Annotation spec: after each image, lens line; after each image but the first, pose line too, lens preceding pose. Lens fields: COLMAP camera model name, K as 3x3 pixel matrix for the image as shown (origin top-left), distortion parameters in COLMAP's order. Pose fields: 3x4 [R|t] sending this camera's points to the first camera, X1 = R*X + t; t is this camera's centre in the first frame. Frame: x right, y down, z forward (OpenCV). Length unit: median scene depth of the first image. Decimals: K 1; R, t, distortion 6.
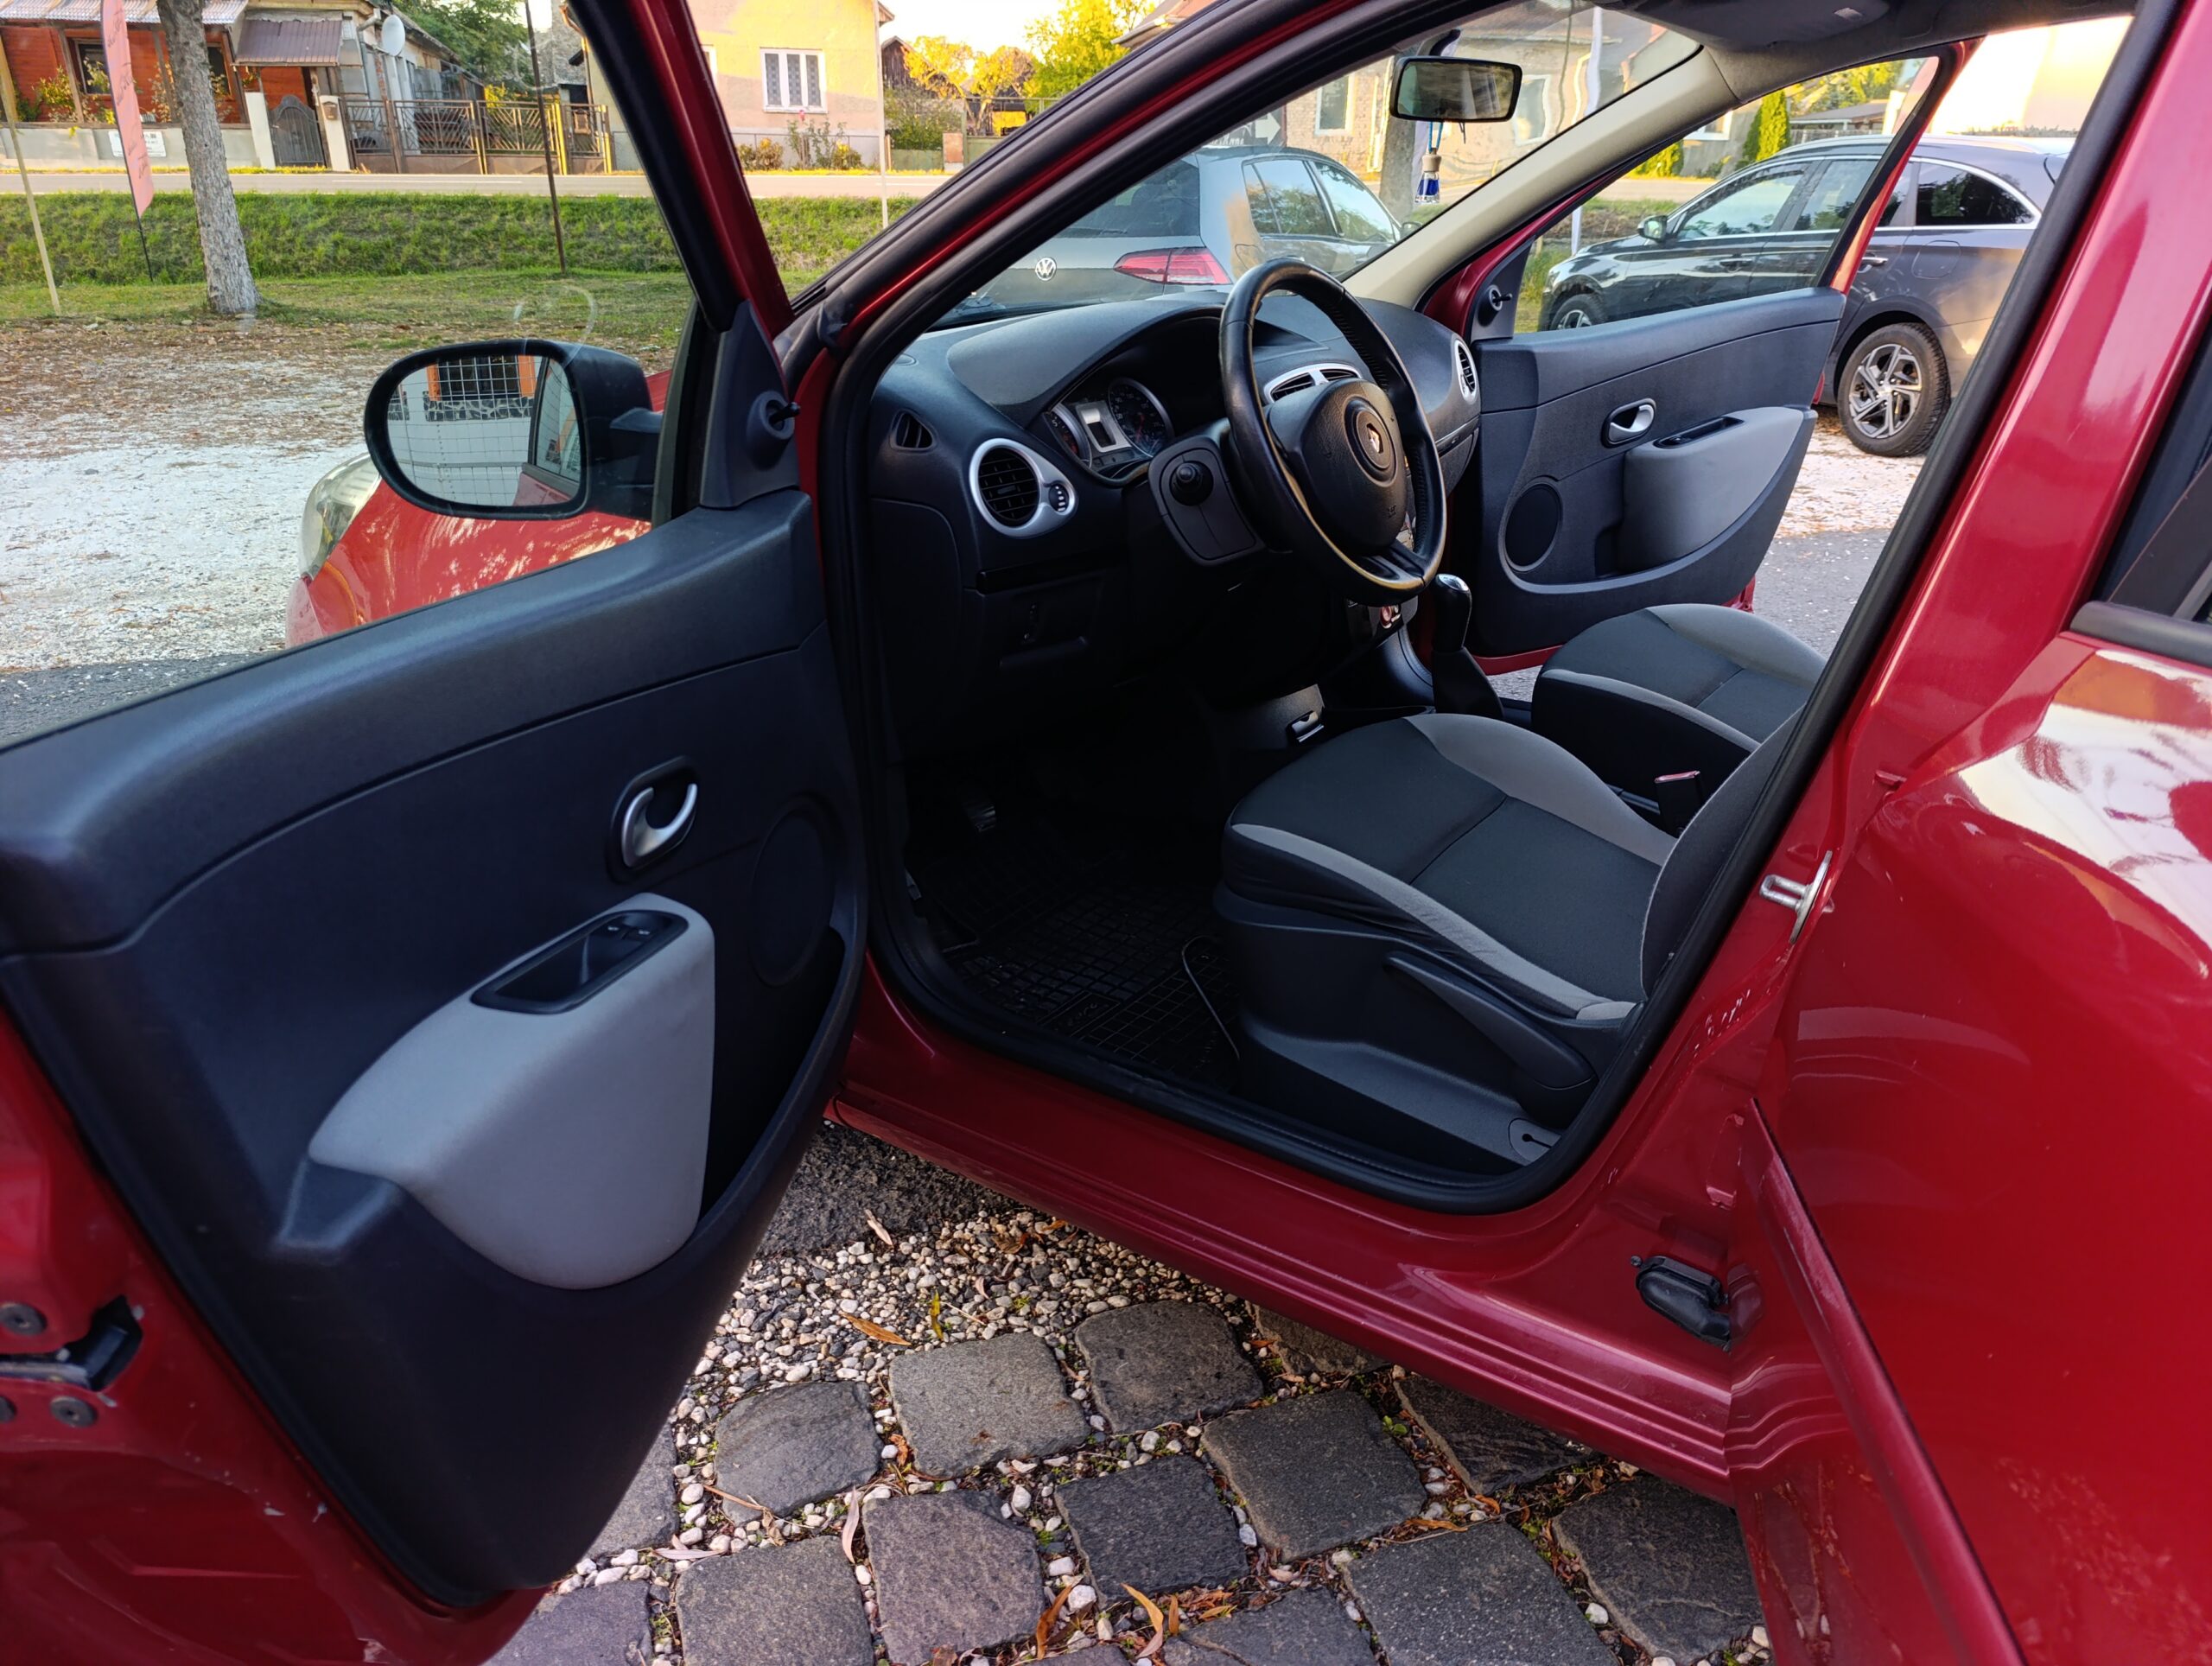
lens RADIAL K [[1573.8, 0, 1106.0], [0, 1573.8, 833.0], [0, 0, 1]] dist [0.058056, 0.000118]
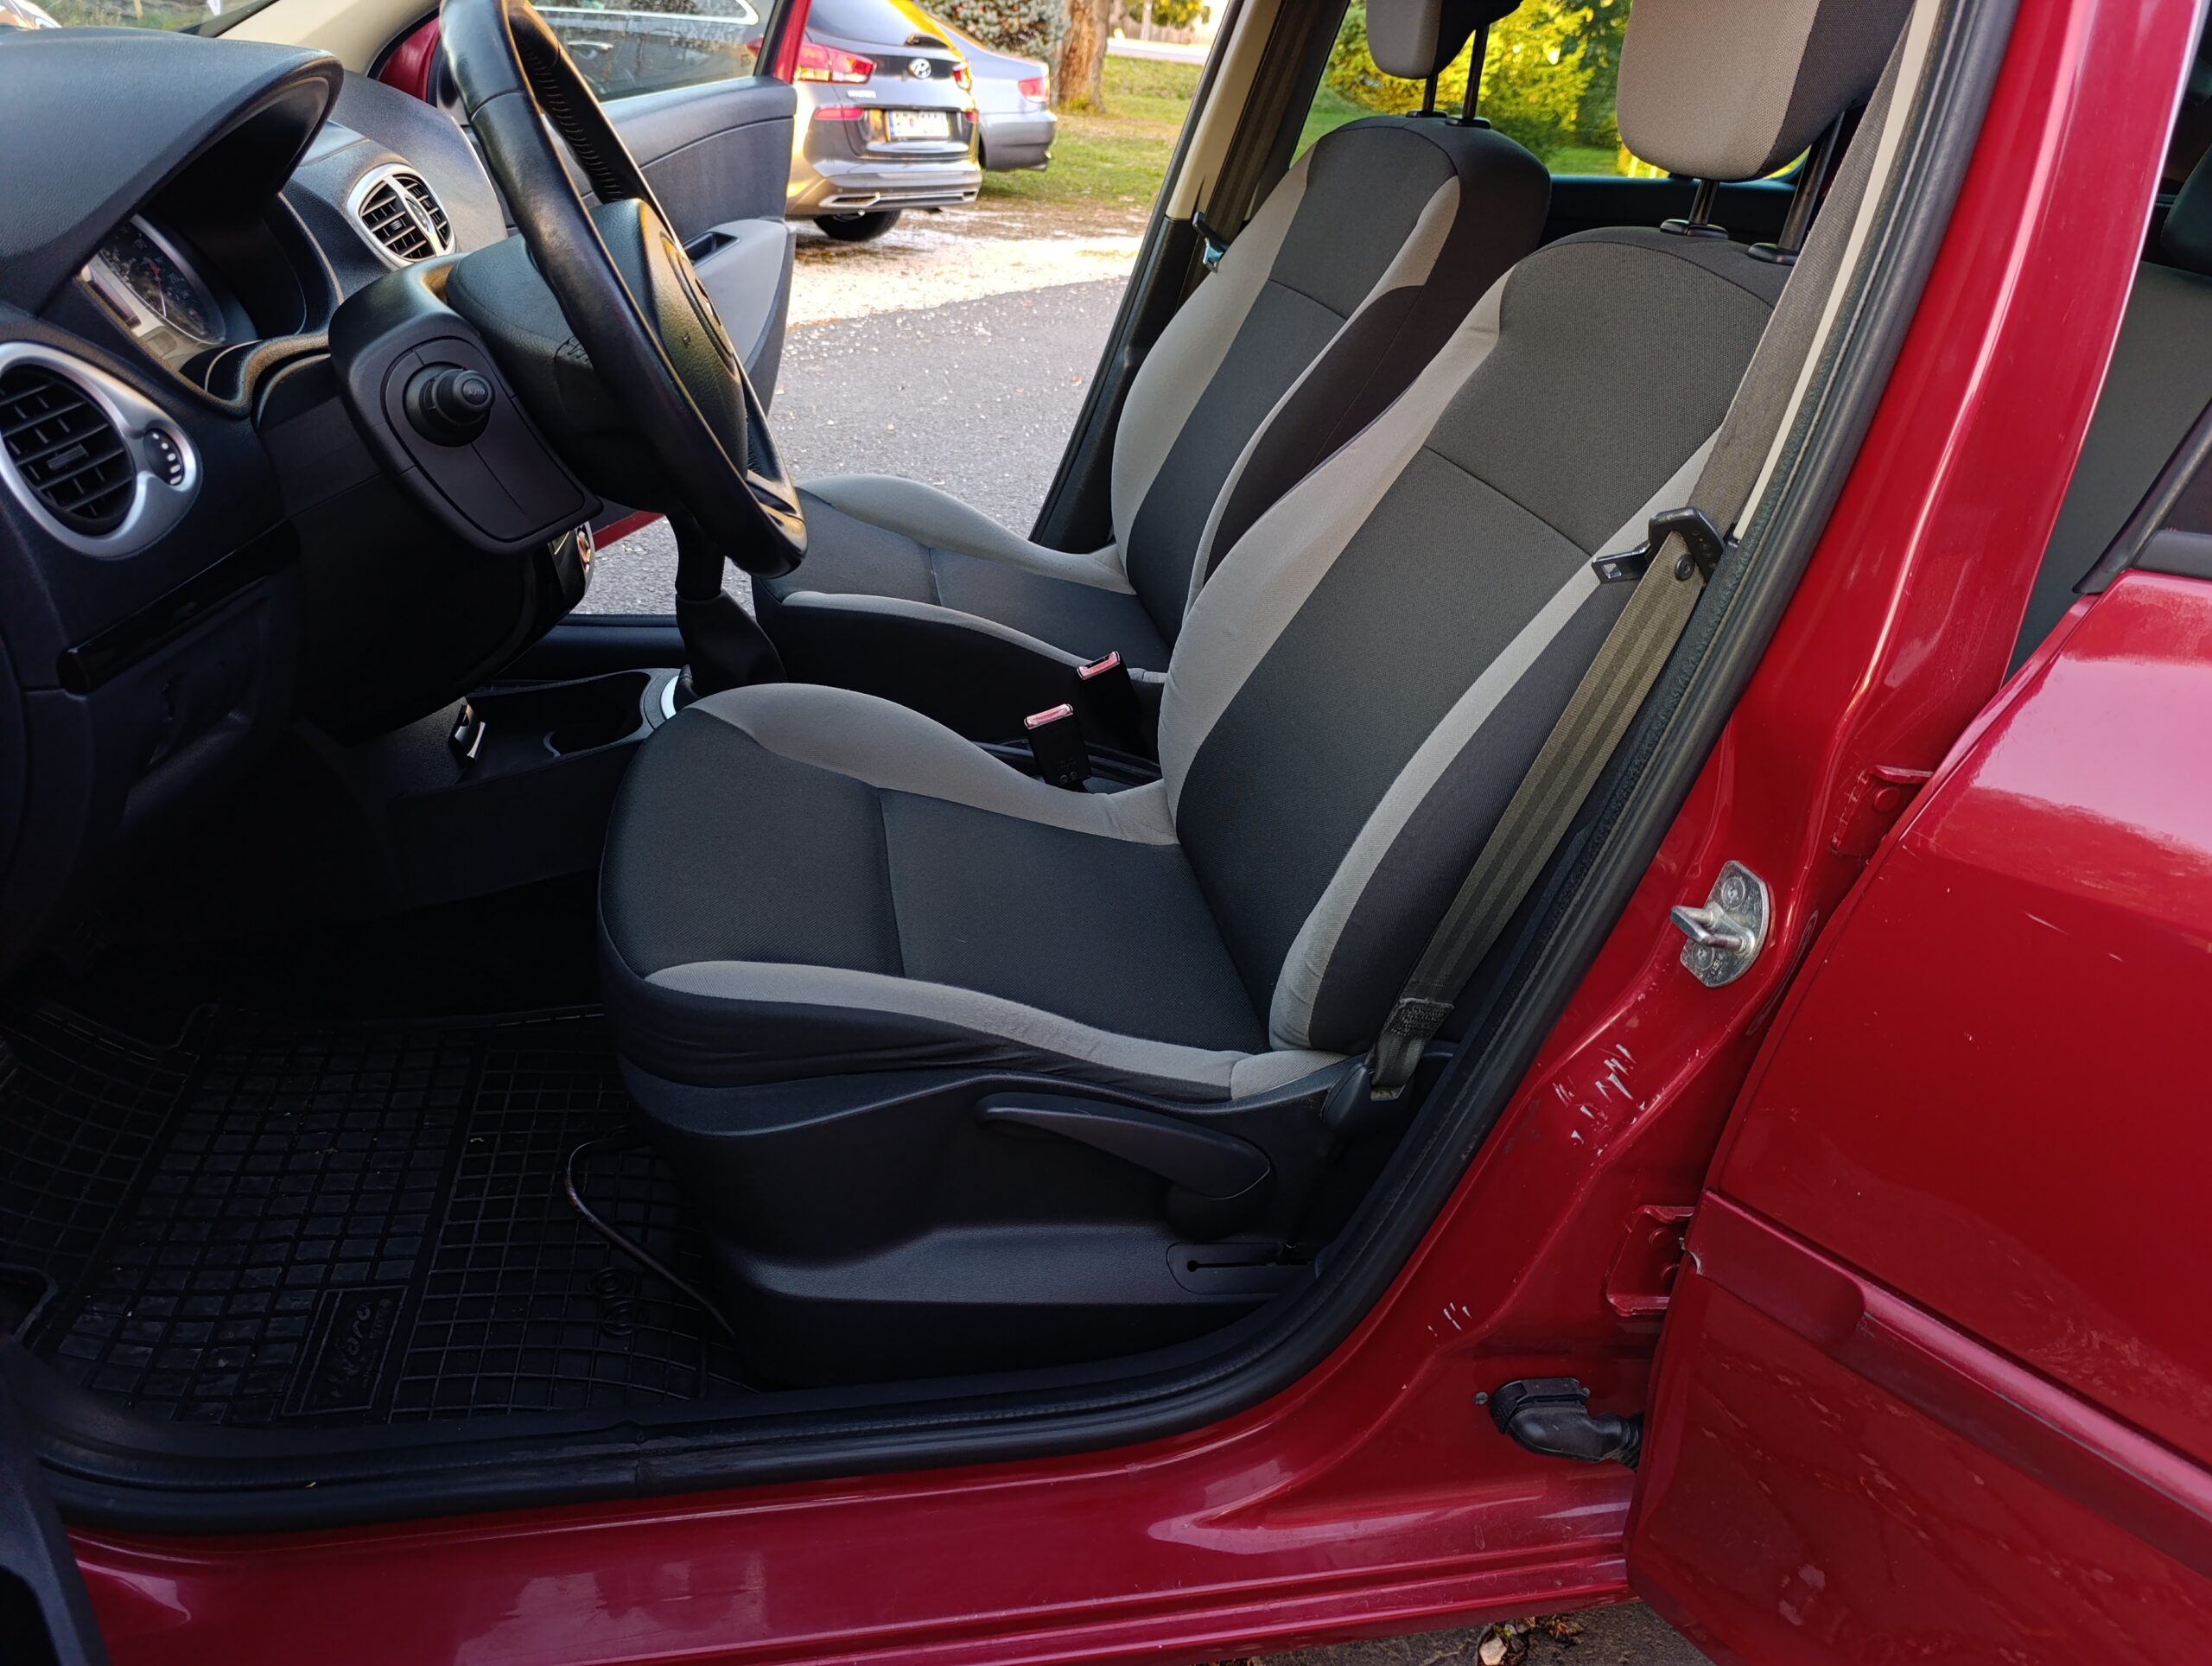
lens RADIAL K [[1569.0, 0, 1106.0], [0, 1569.0, 833.0], [0, 0, 1]] dist [0.003787, -0.000553]
pose [[0.693485, -0.275304, 0.665798, -0.180290], [0.191076, 0.961301, 0.198471, -0.143474], [-0.694672, -0.010419, 0.719251, 0.459900]]
